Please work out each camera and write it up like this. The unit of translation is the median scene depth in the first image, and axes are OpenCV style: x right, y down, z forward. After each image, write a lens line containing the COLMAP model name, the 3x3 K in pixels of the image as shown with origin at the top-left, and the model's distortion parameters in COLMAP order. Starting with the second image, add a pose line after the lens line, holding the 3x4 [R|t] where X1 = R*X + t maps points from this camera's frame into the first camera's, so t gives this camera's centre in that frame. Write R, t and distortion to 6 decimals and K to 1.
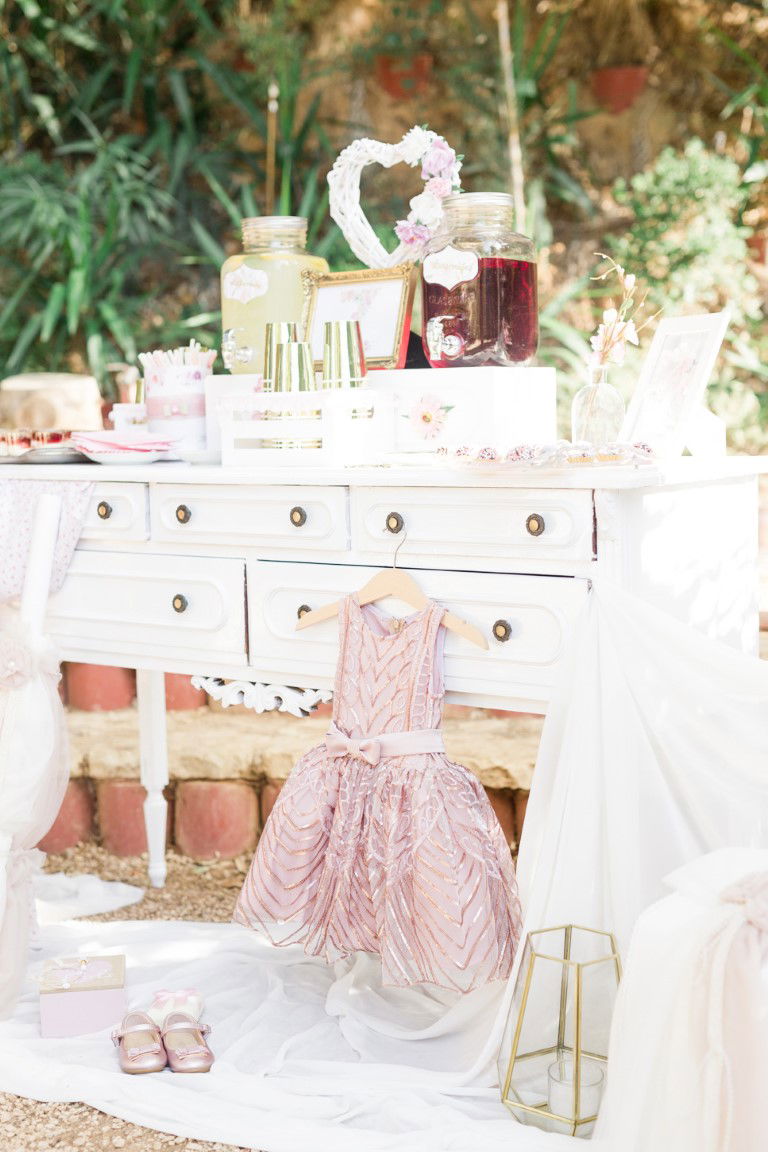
lens RADIAL K [[1655.0, 0, 387.3], [0, 1655.0, 577.0], [0, 0, 1]] dist [0.020479, 0.000000]
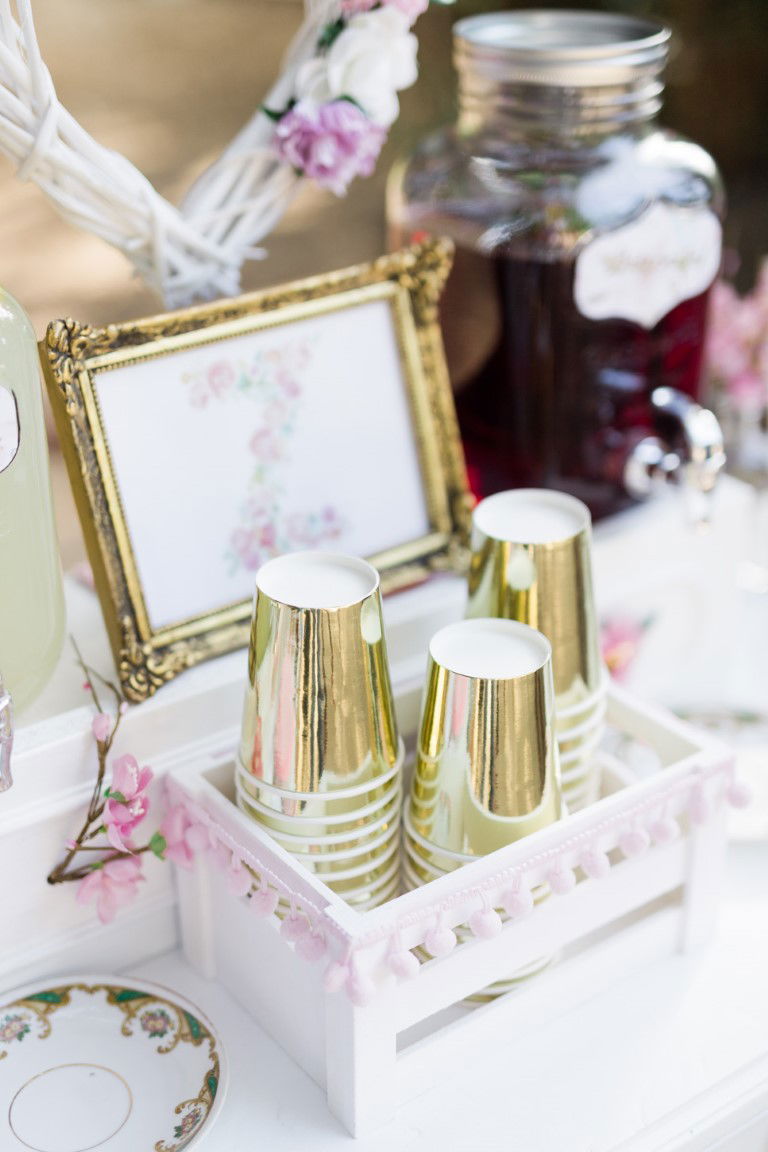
lens RADIAL K [[1655.0, 0, 385.8], [0, 1655.0, 572.8], [0, 0, 1]] dist [0.020479, 0.000000]
pose [[0.299620, -0.408380, 0.862237, -0.301886], [0.115868, 0.912643, 0.391991, -0.264991], [-0.946997, -0.017542, 0.320764, 0.917008]]
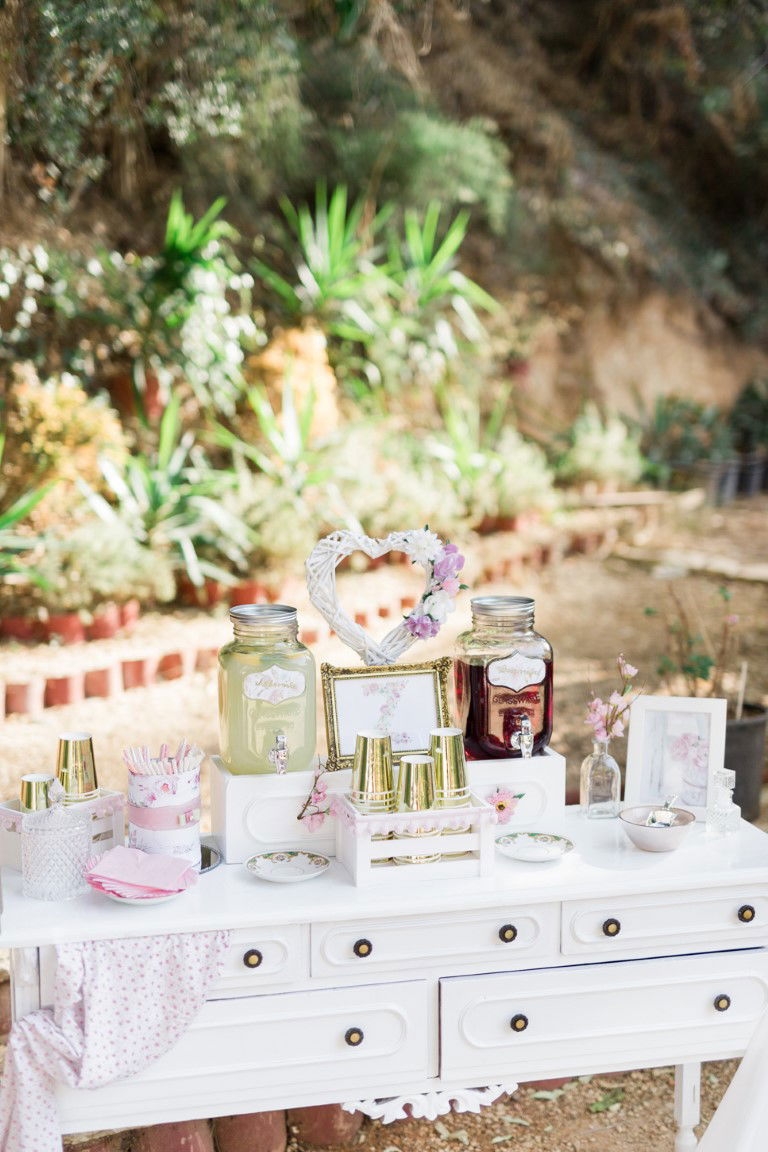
lens RADIAL K [[1655.0, 0, 384.2], [0, 1655.0, 576.5], [0, 0, 1]] dist [0.020479, 0.000000]
pose [[0.627179, -0.084171, 0.774314, -0.857026], [0.071765, 0.996160, 0.050158, -0.305916], [-0.775562, 0.024110, 0.630810, 0.354571]]
